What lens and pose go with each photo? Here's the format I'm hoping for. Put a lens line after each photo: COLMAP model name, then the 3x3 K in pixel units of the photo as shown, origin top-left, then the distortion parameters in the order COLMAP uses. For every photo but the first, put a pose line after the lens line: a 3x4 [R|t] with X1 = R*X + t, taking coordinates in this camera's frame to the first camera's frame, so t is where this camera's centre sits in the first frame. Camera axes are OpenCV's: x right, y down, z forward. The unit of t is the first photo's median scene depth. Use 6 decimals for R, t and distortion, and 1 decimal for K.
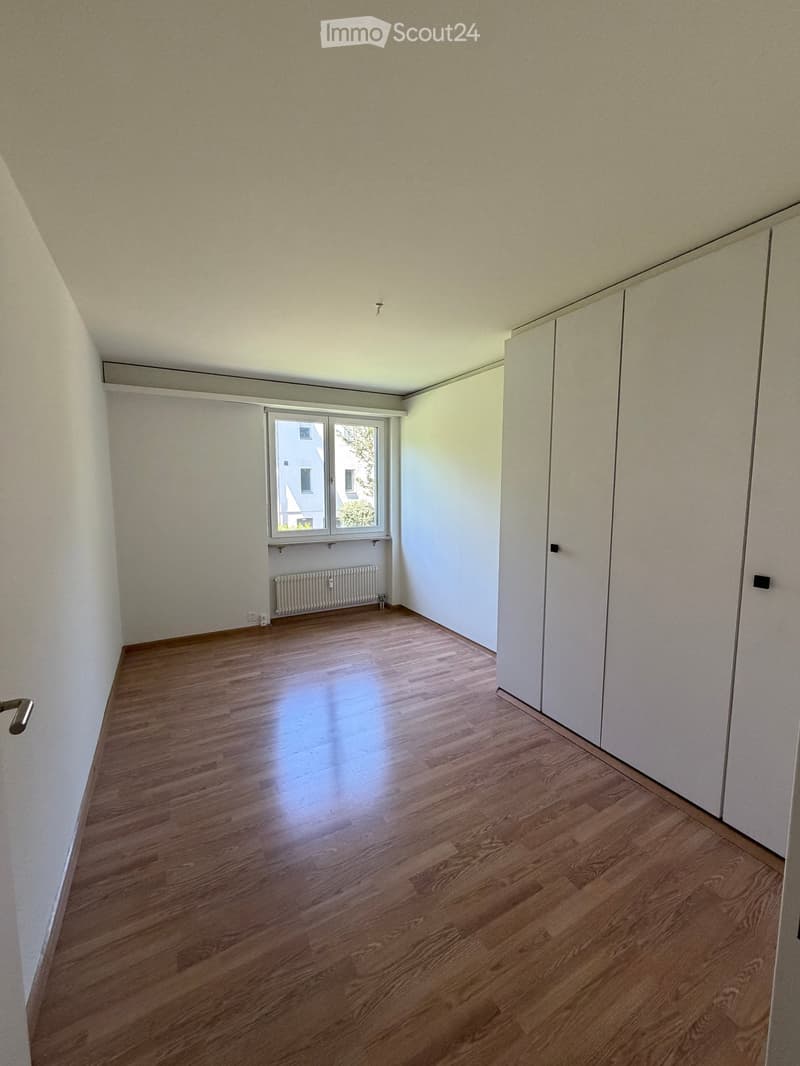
lens RADIAL K [[425.2, 0, 401.8], [0, 425.2, 528.5], [0, 0, 1]] dist [-0.001937, 0.000513]
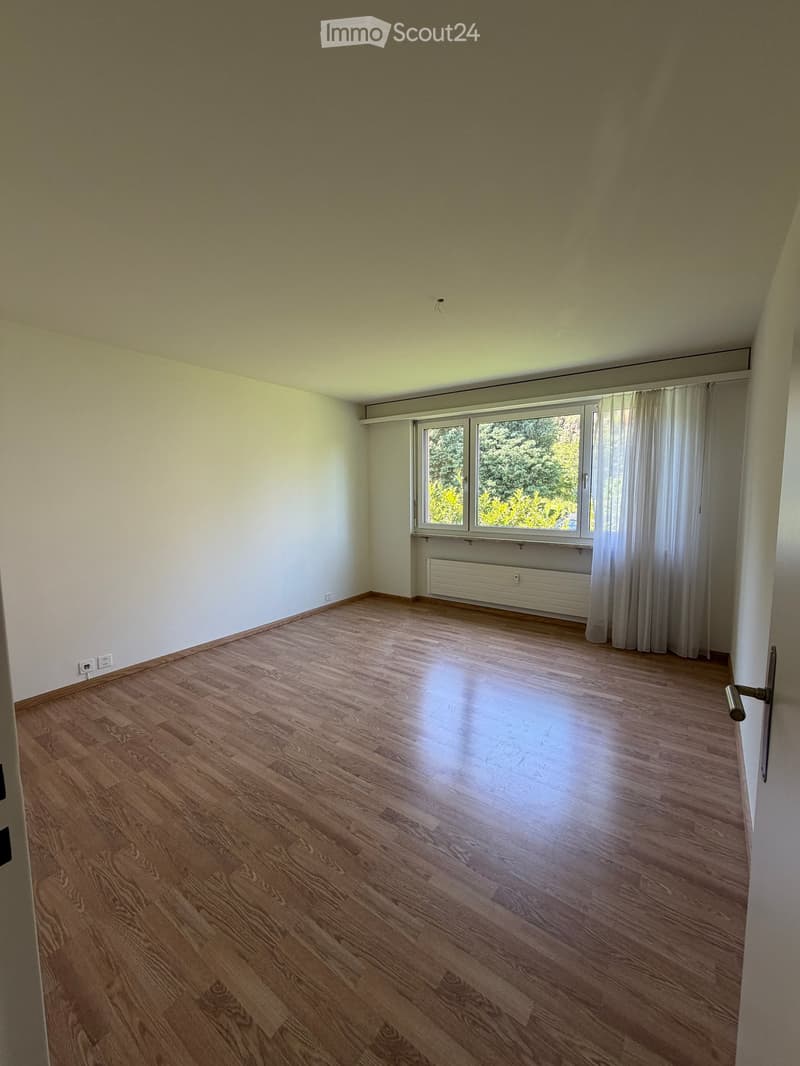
lens RADIAL K [[425.2, 0, 401.8], [0, 425.2, 528.5], [0, 0, 1]] dist [-0.001937, 0.000513]
pose [[0.431767, 0.080673, -0.898370, 0.717063], [-0.079328, 0.995529, 0.051272, -0.033806], [0.898490, 0.049128, 0.436237, 0.411325]]
